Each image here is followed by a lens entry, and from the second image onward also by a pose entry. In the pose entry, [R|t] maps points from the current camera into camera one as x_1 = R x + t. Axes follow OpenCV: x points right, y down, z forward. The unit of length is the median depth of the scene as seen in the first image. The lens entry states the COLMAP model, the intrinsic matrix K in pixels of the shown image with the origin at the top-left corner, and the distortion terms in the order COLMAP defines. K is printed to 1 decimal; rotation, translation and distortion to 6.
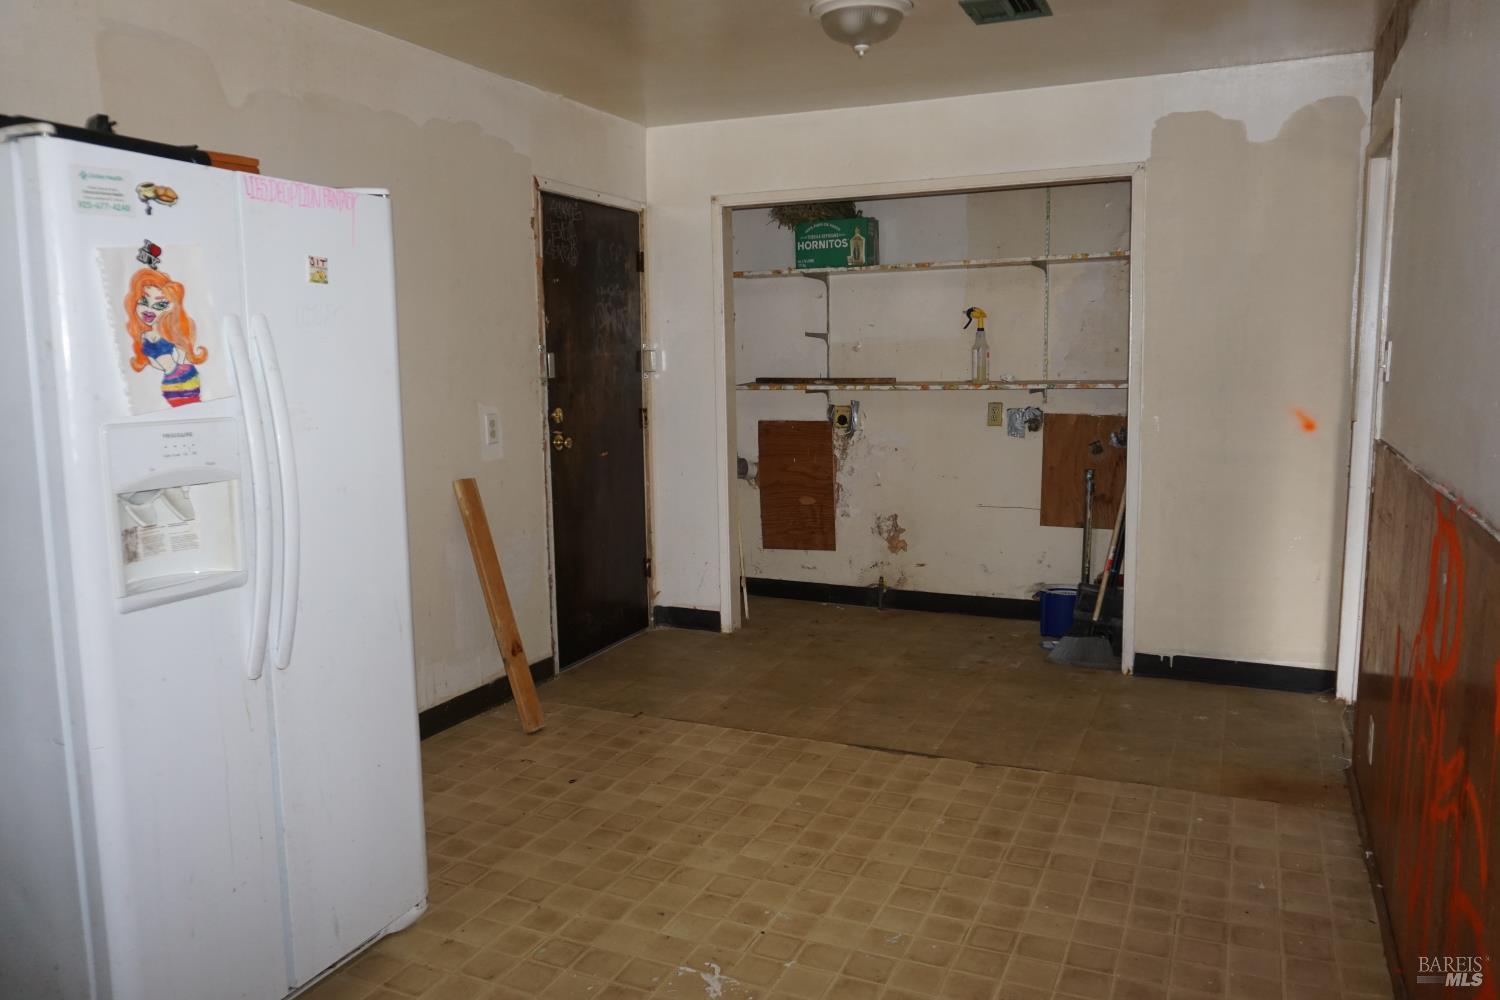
lens RADIAL K [[1104.4, 0, 750.0], [0, 1104.4, 500.0], [0, 0, 1]] dist [-0.024995, 0.006645]
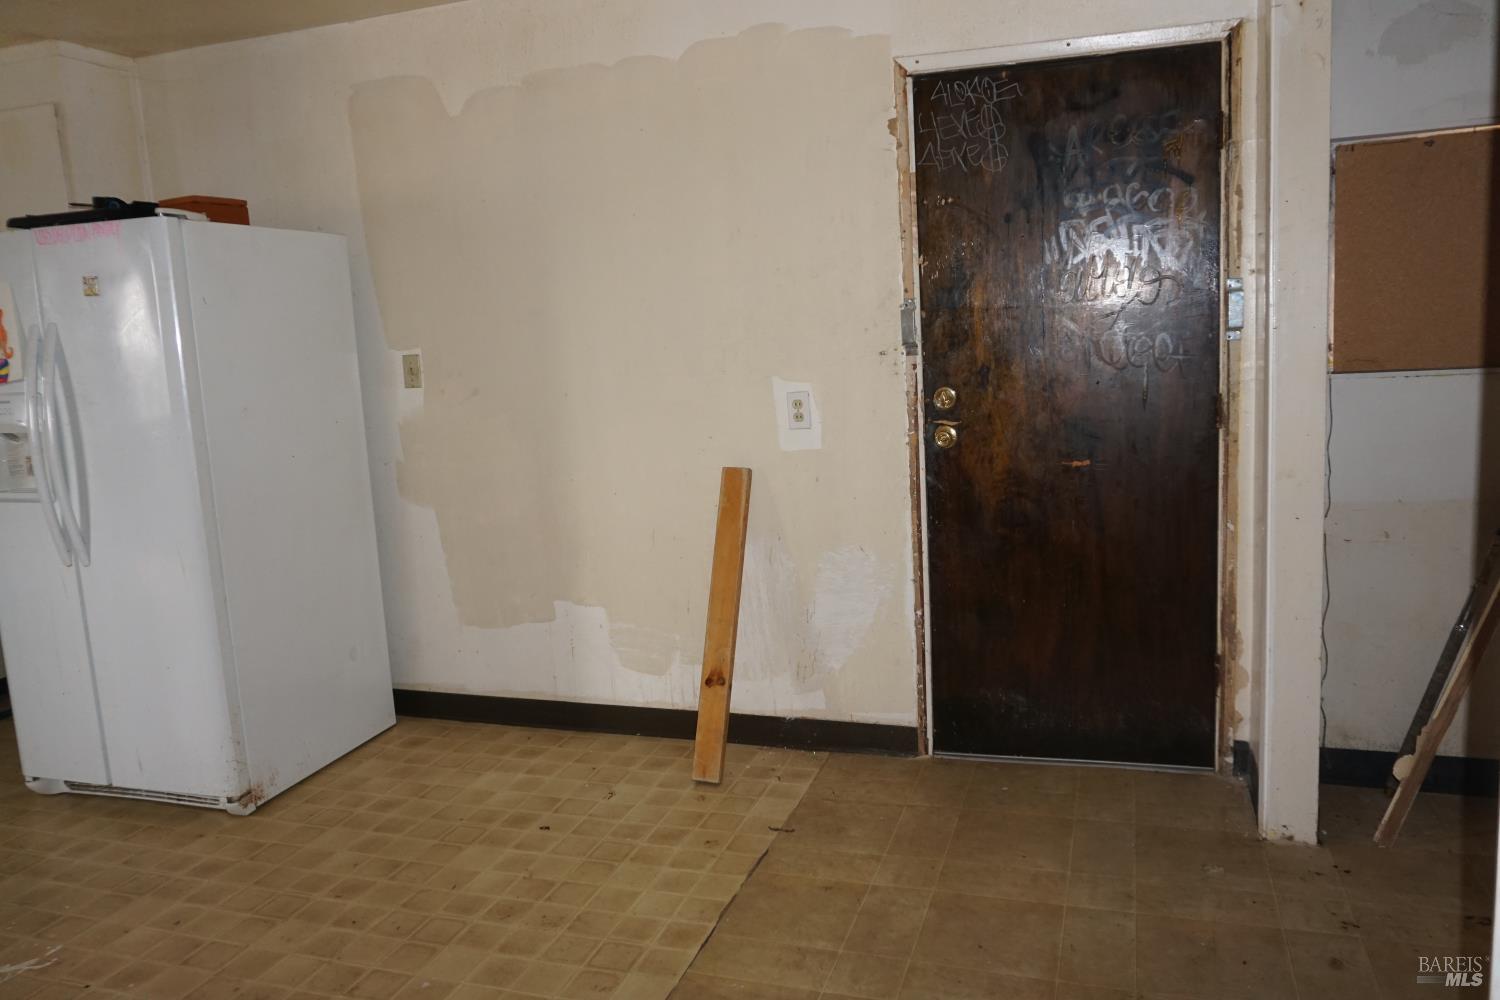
lens RADIAL K [[1104.4, 0, 750.0], [0, 1104.4, 500.0], [0, 0, 1]] dist [-0.024995, 0.006645]
pose [[0.094226, 0.151353, -0.983978, 0.555205], [-0.086284, 0.985898, 0.143386, -0.111929], [0.991805, 0.071391, 0.105956, 0.886054]]
